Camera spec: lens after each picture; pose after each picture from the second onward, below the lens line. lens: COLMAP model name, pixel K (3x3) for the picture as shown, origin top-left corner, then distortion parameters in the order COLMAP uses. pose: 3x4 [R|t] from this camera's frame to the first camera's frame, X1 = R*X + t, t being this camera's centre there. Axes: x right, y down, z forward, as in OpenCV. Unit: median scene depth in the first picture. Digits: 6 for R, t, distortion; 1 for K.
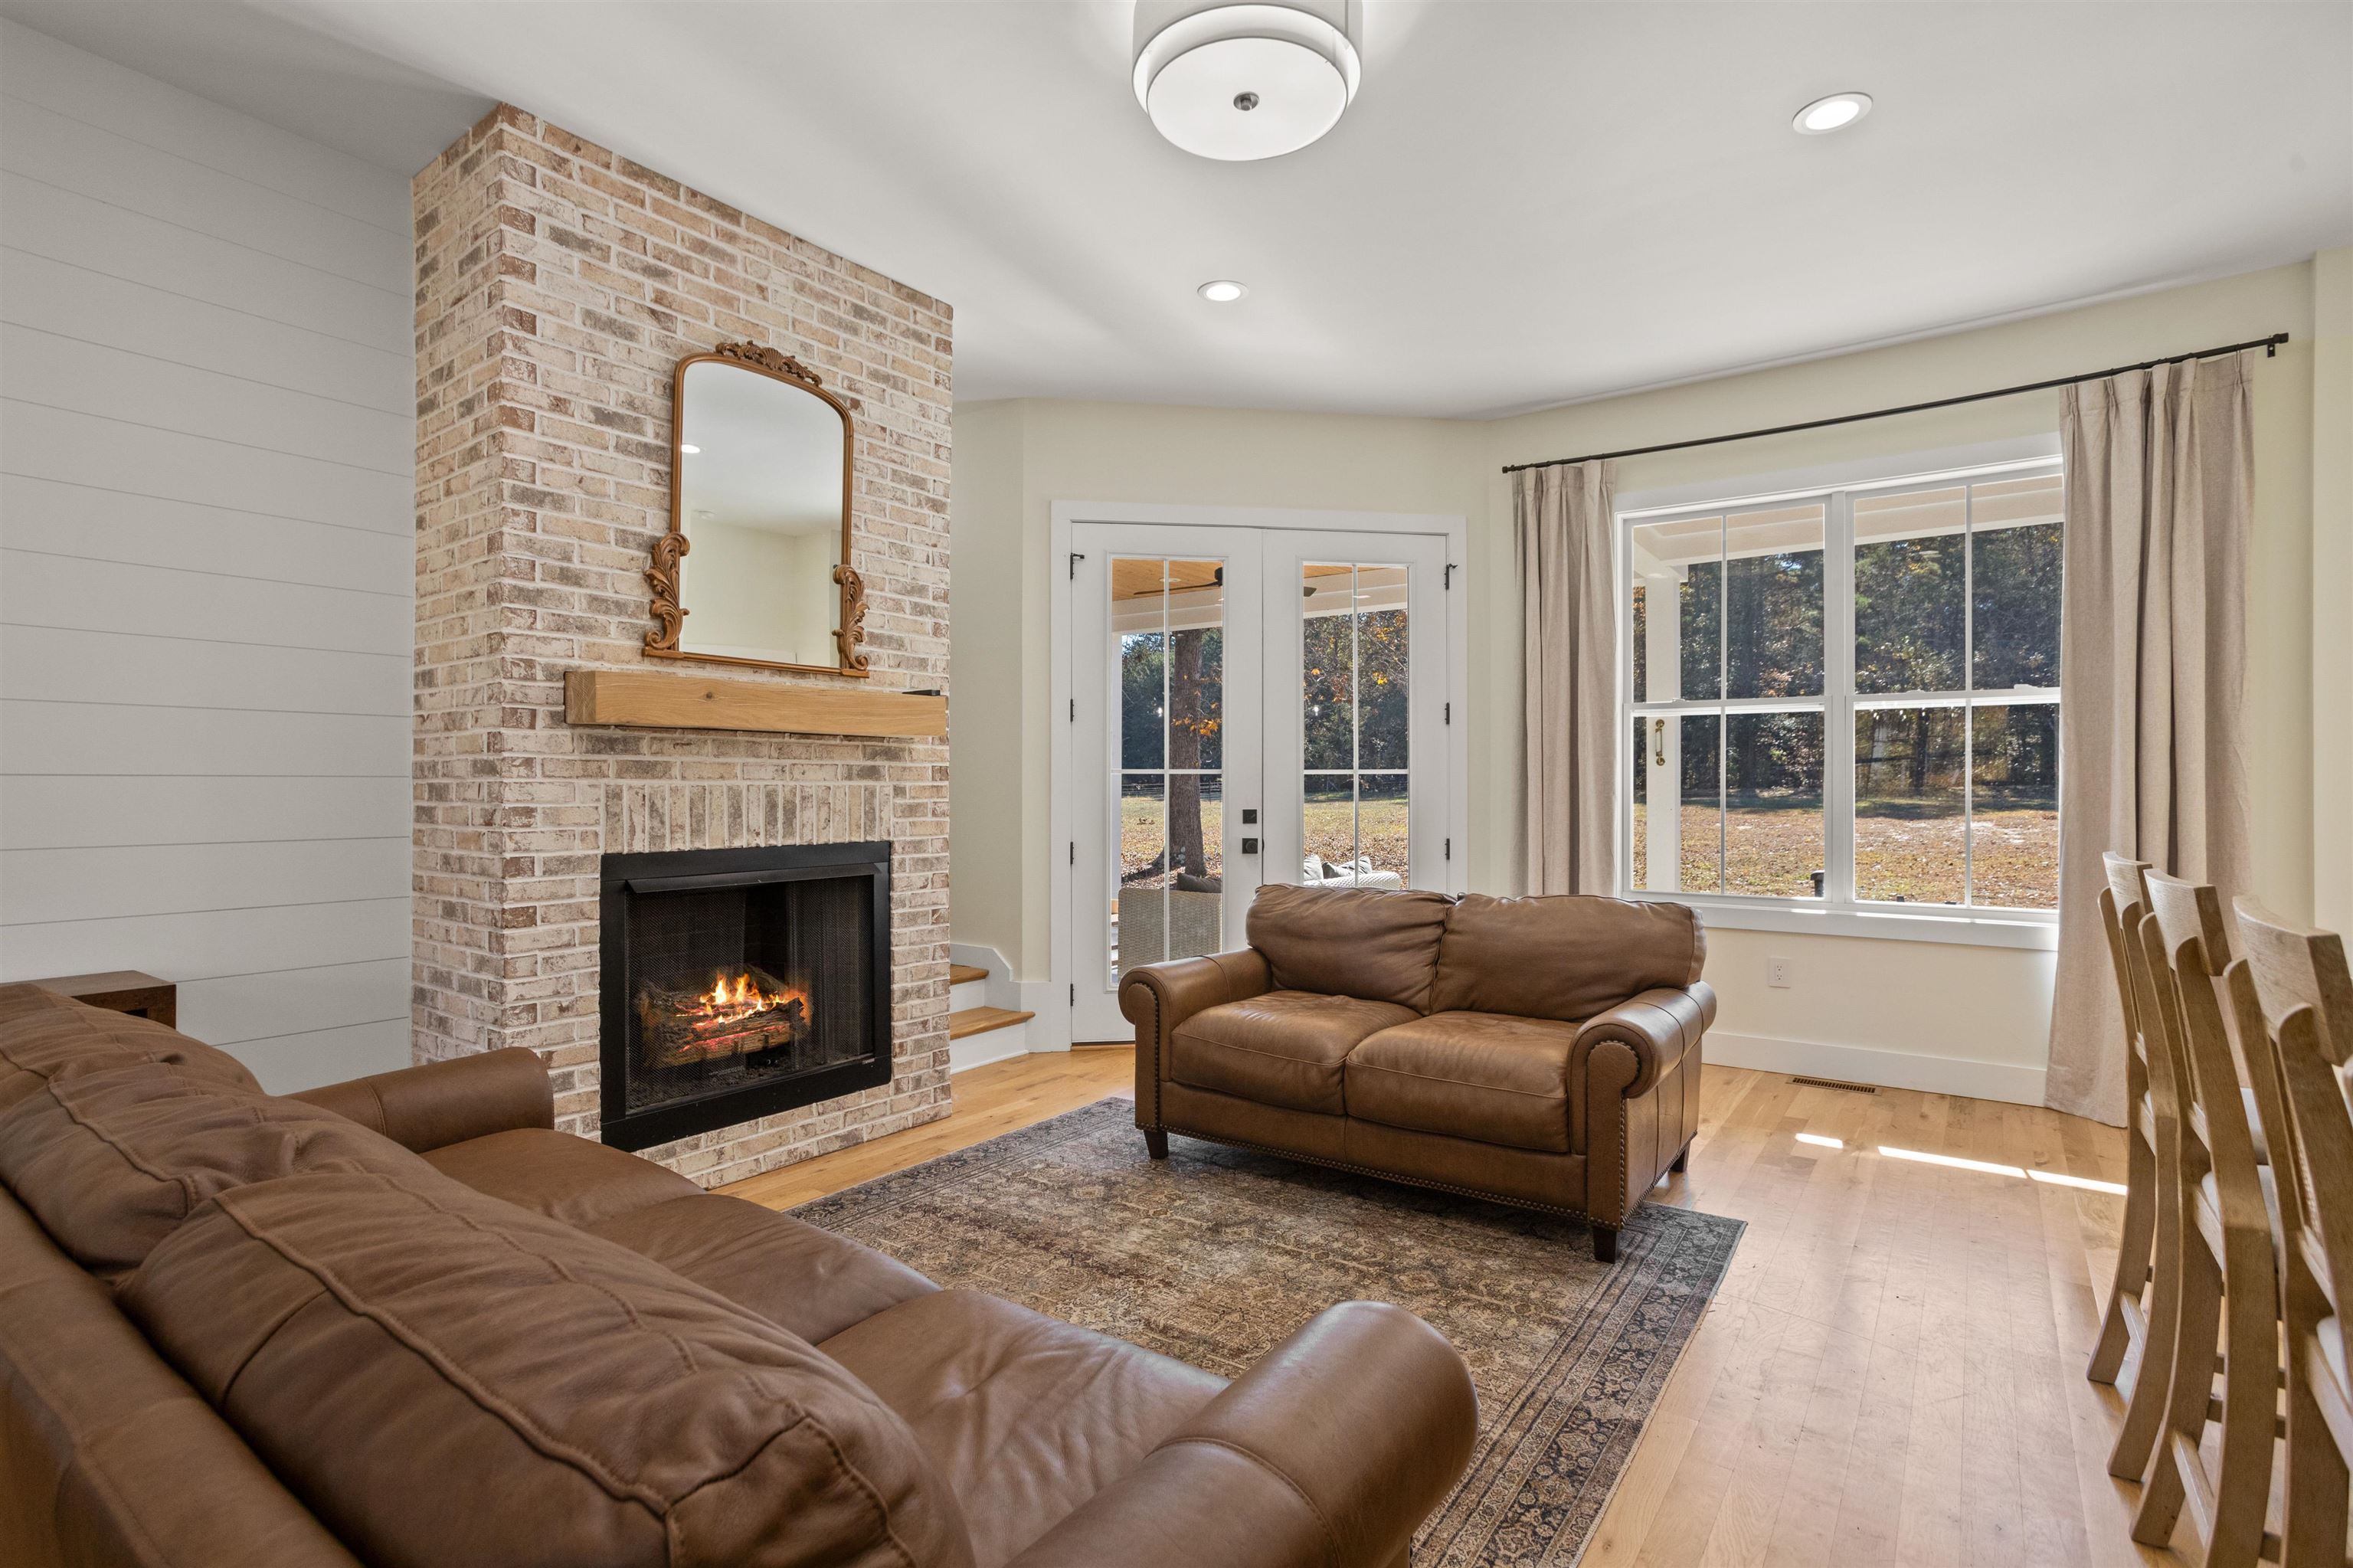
lens RADIAL K [[1141.3, 0, 1152.3], [0, 1141.3, 791.5], [0, 0, 1]] dist [-0.049007, 0.030281]
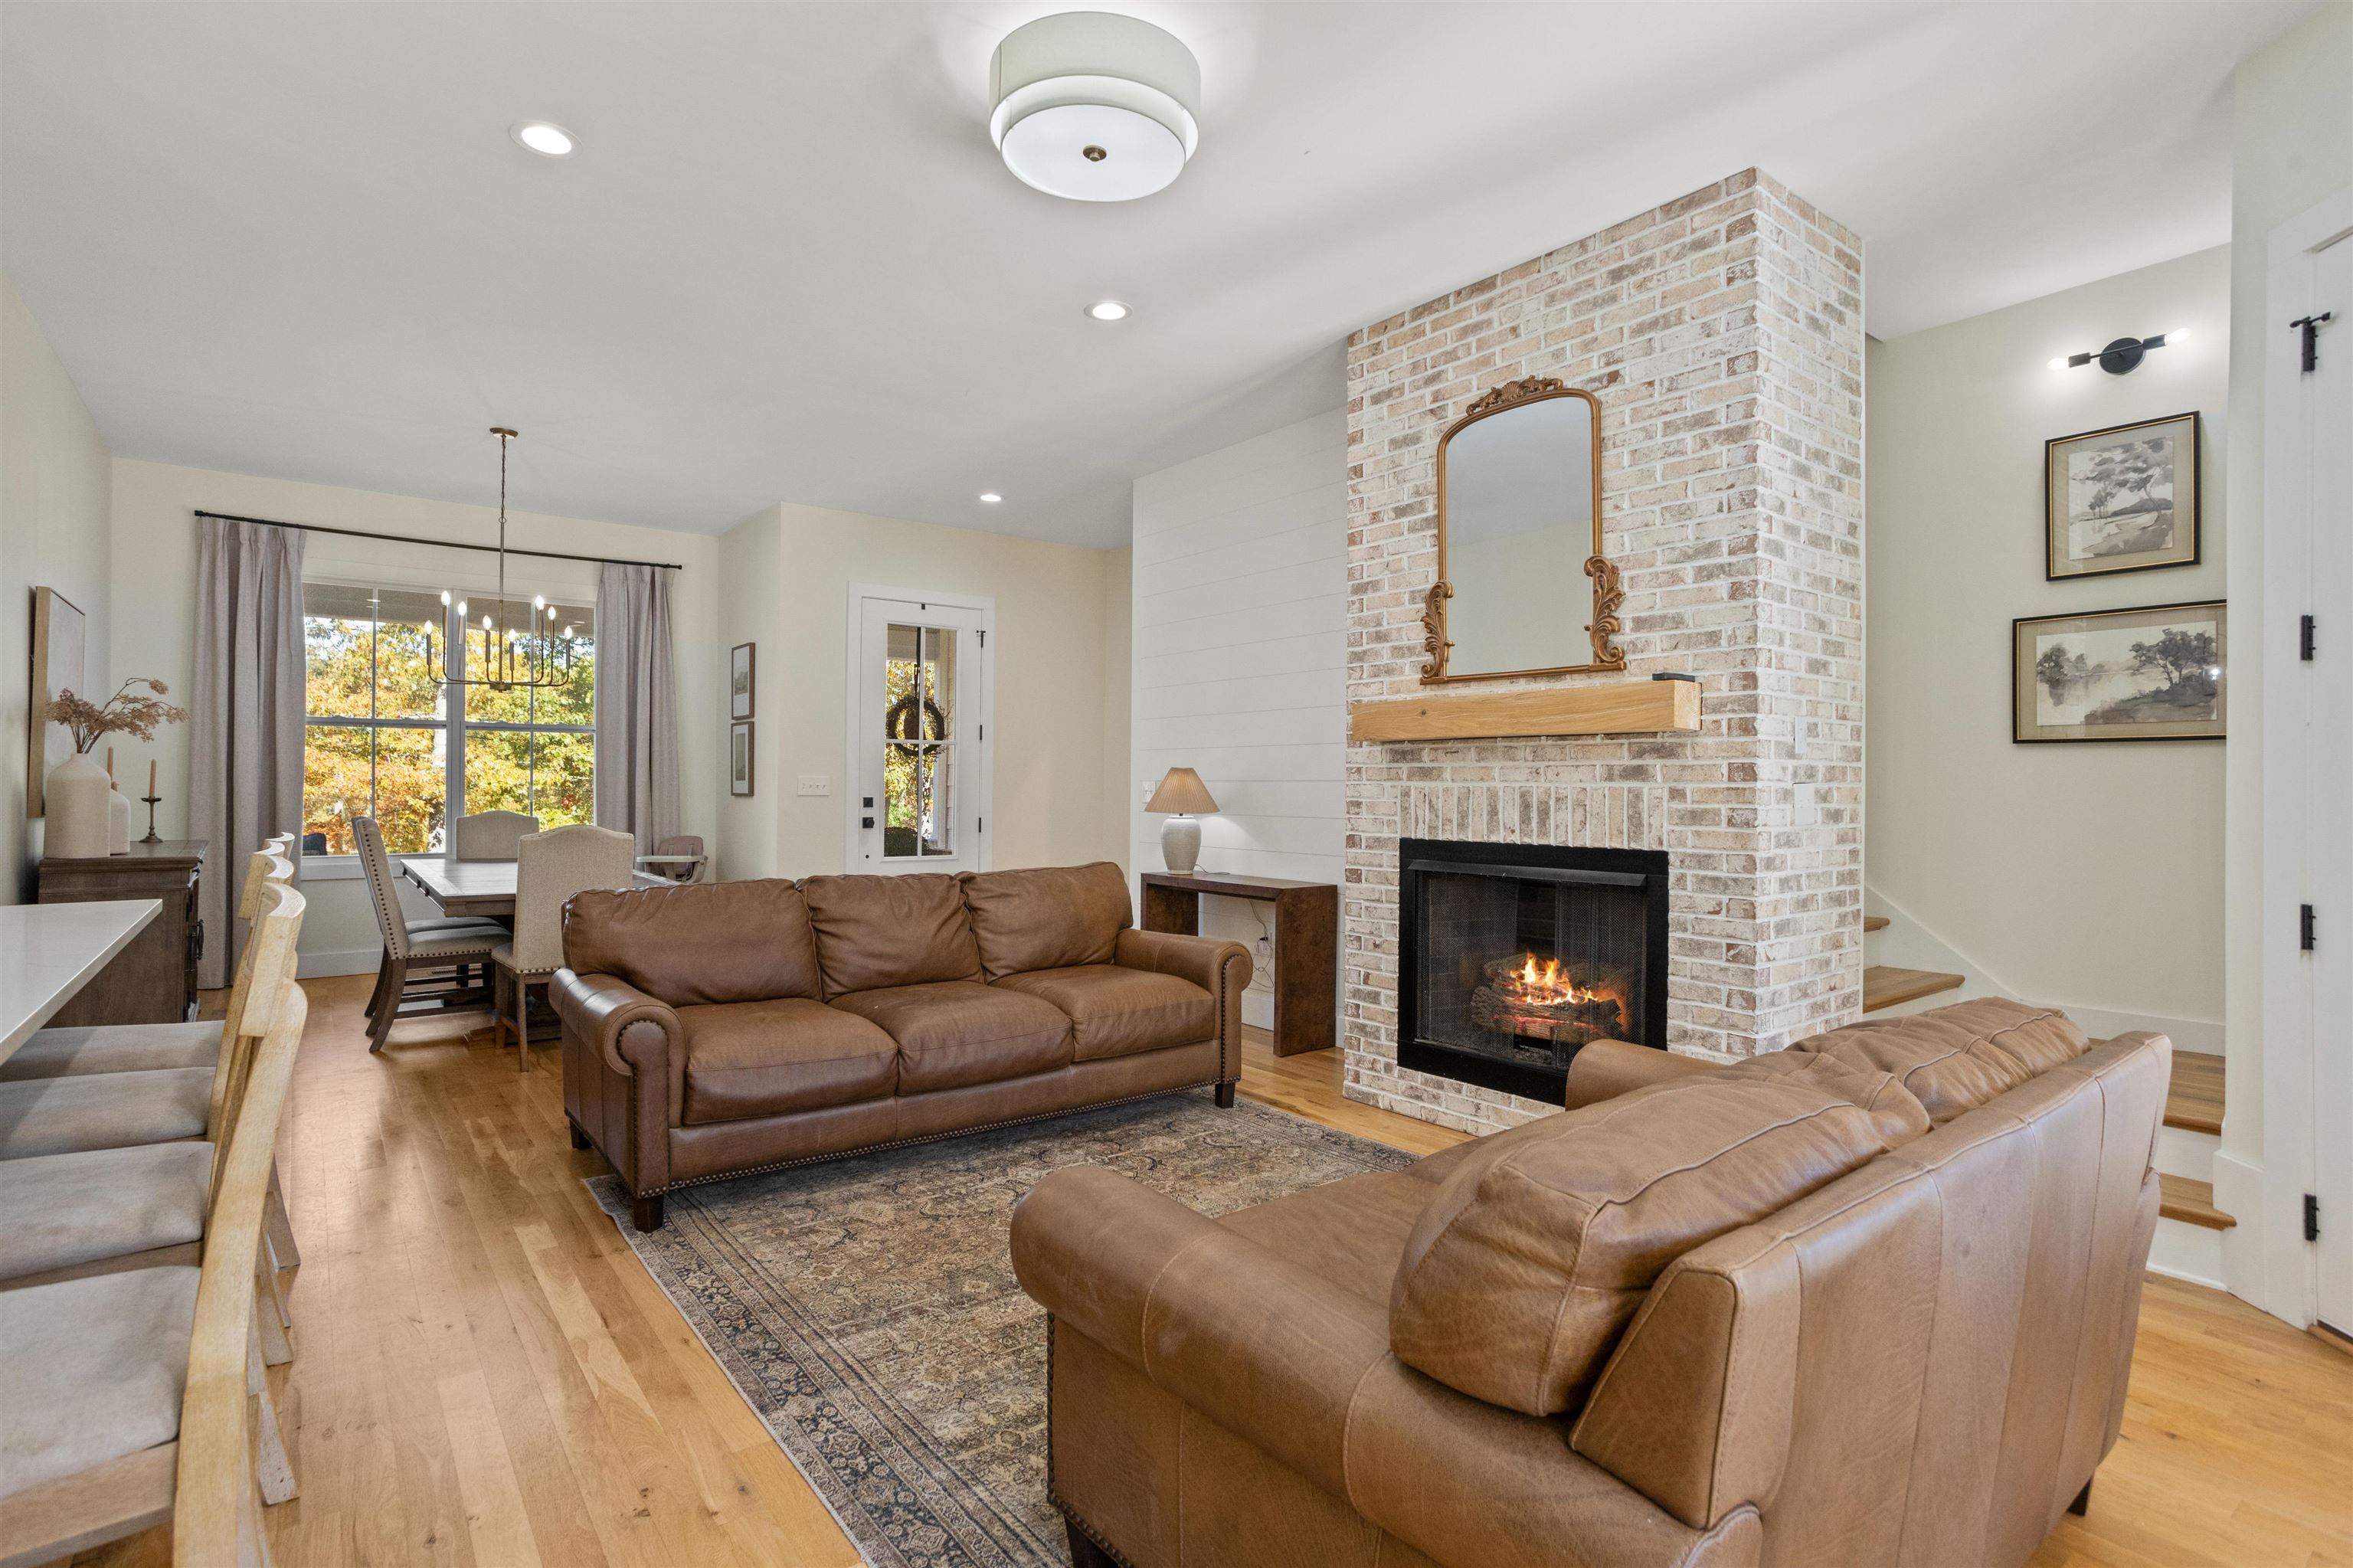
lens RADIAL K [[1145.5, 0, 1156.2], [0, 1145.5, 777.0], [0, 0, 1]] dist [-0.049604, 0.032909]
pose [[-0.277895, -0.008903, -0.960570, 0.752813], [-0.009614, 0.999933, -0.006487, -0.003955], [0.960563, 0.007433, -0.277962, 0.923633]]
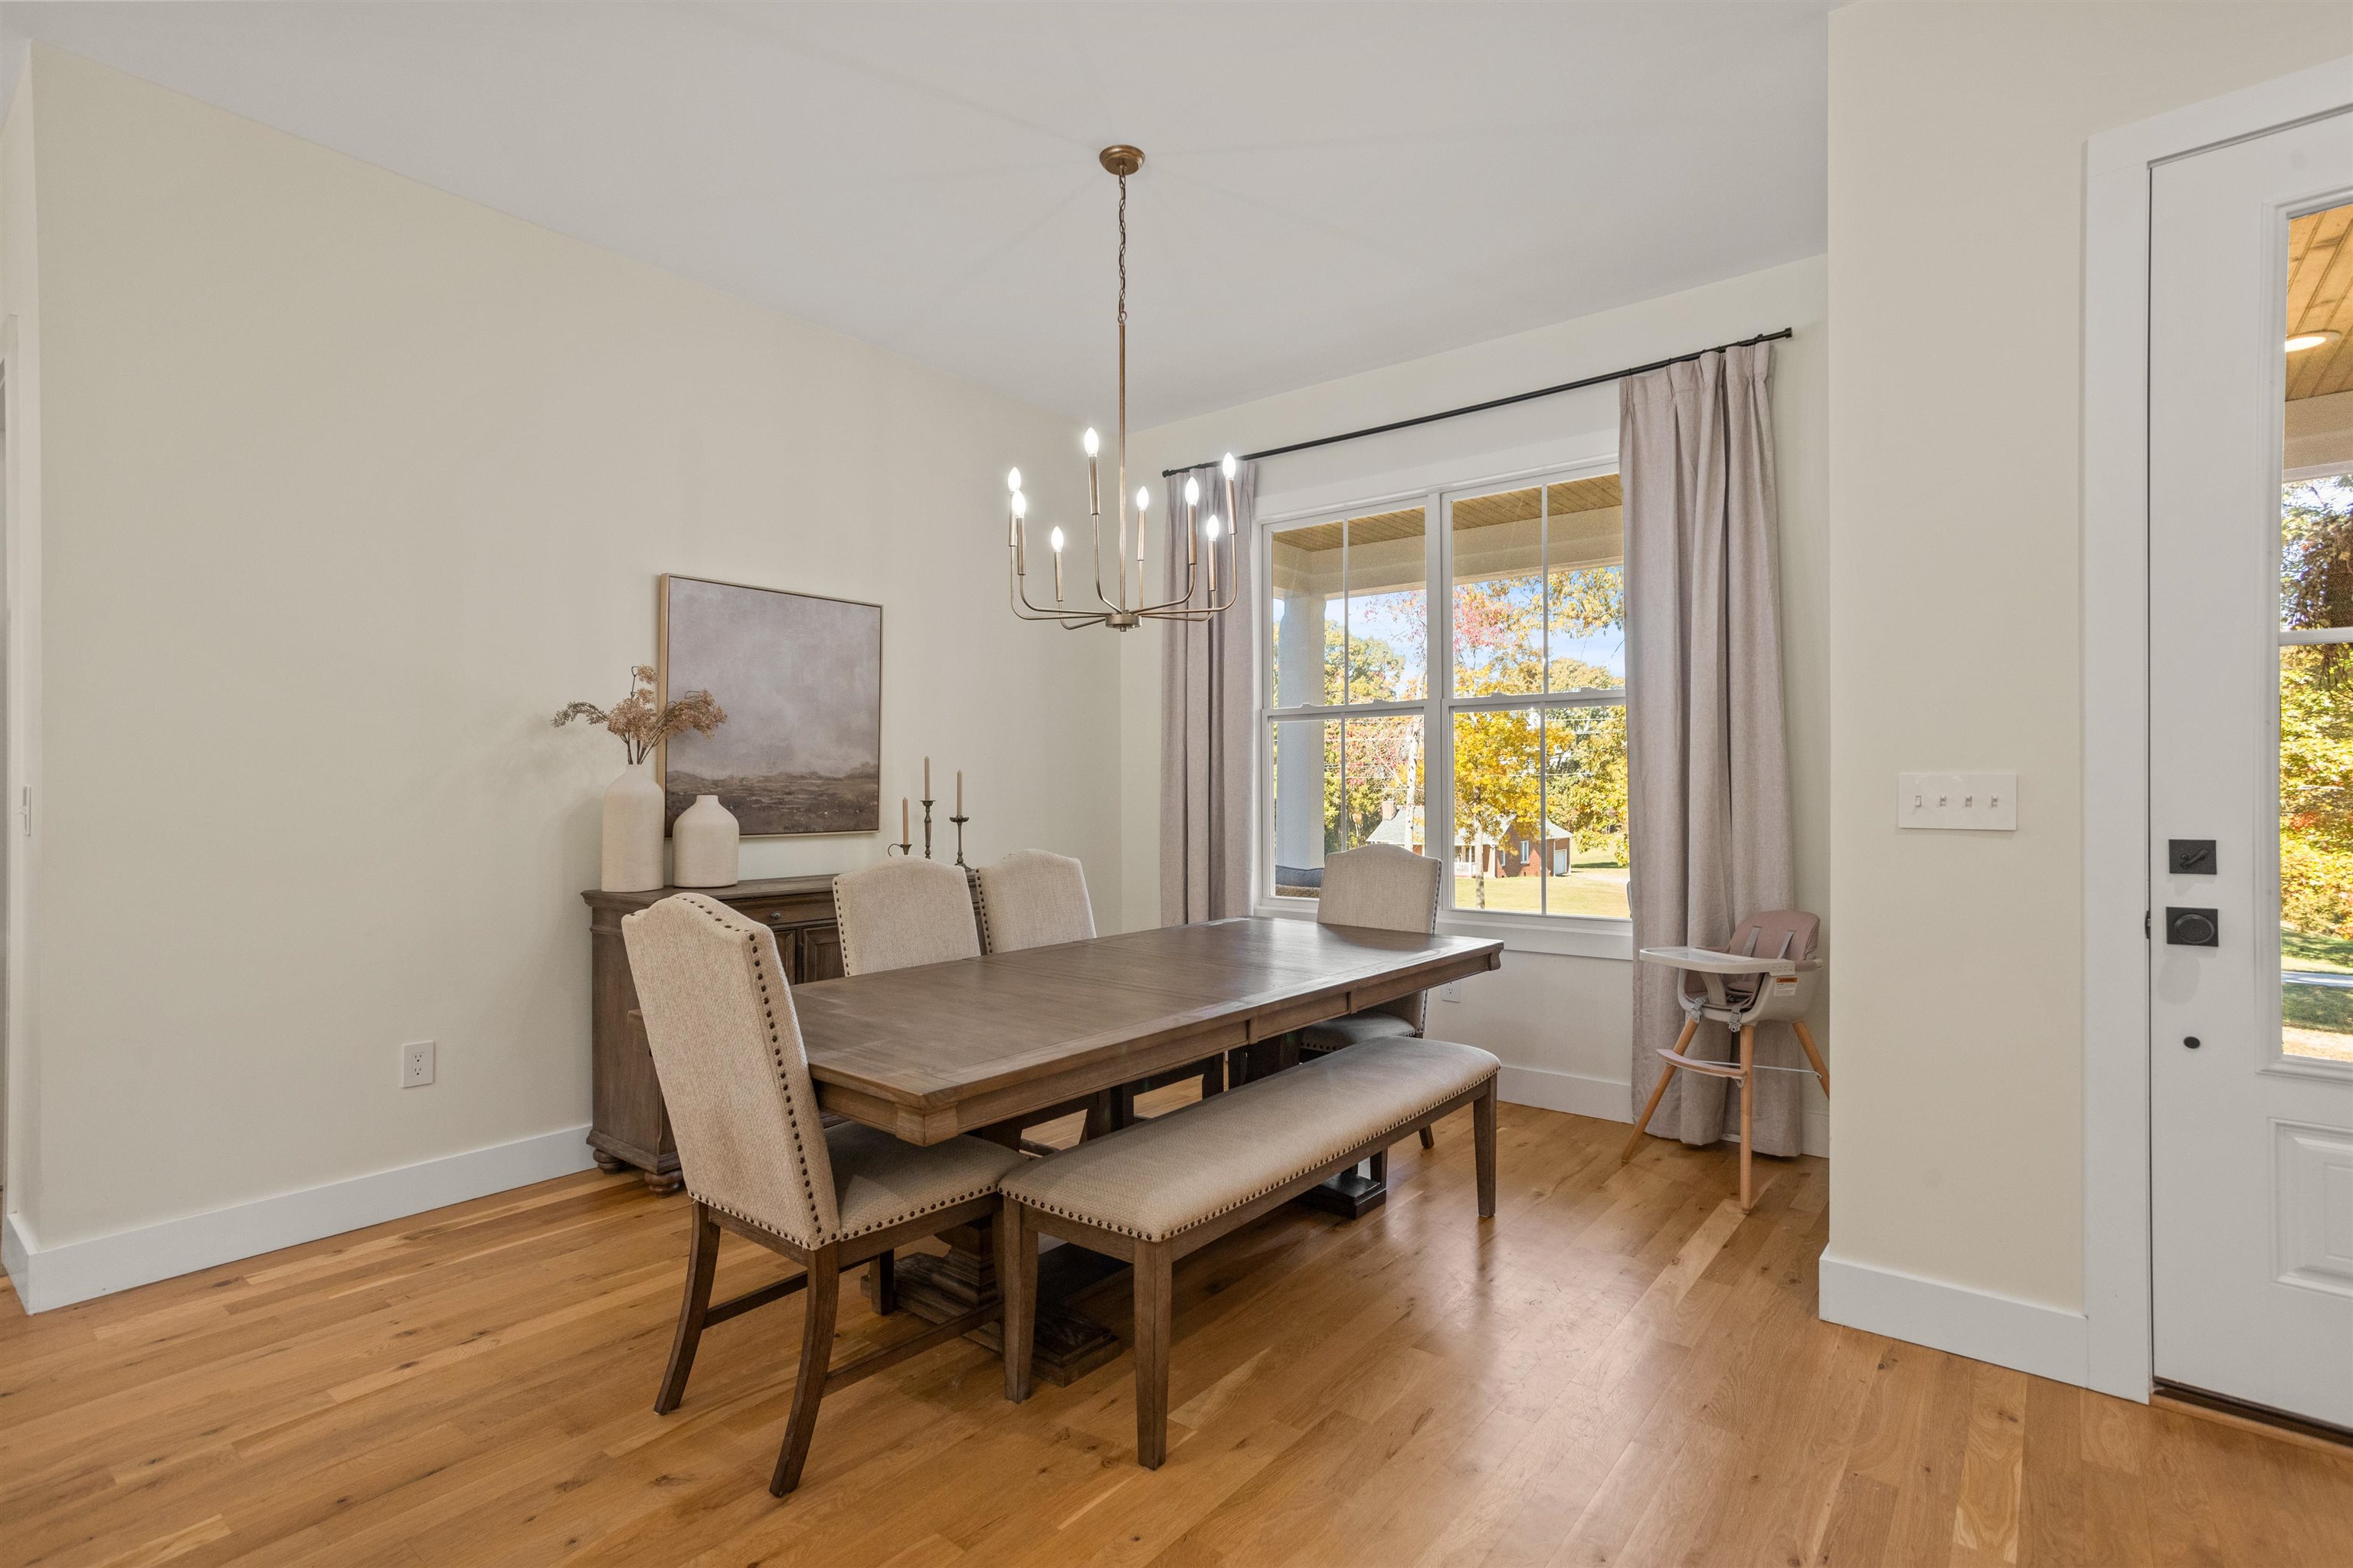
lens RADIAL K [[1149.7, 0, 1160.9], [0, 1149.7, 788.1], [0, 0, 1]] dist [-0.001285, 0.000135]
pose [[-0.999038, 0.001432, 0.043839, -0.543204], [0.001299, 0.999994, -0.003073, -0.001552], [-0.043844, -0.003013, -0.999034, 0.488703]]
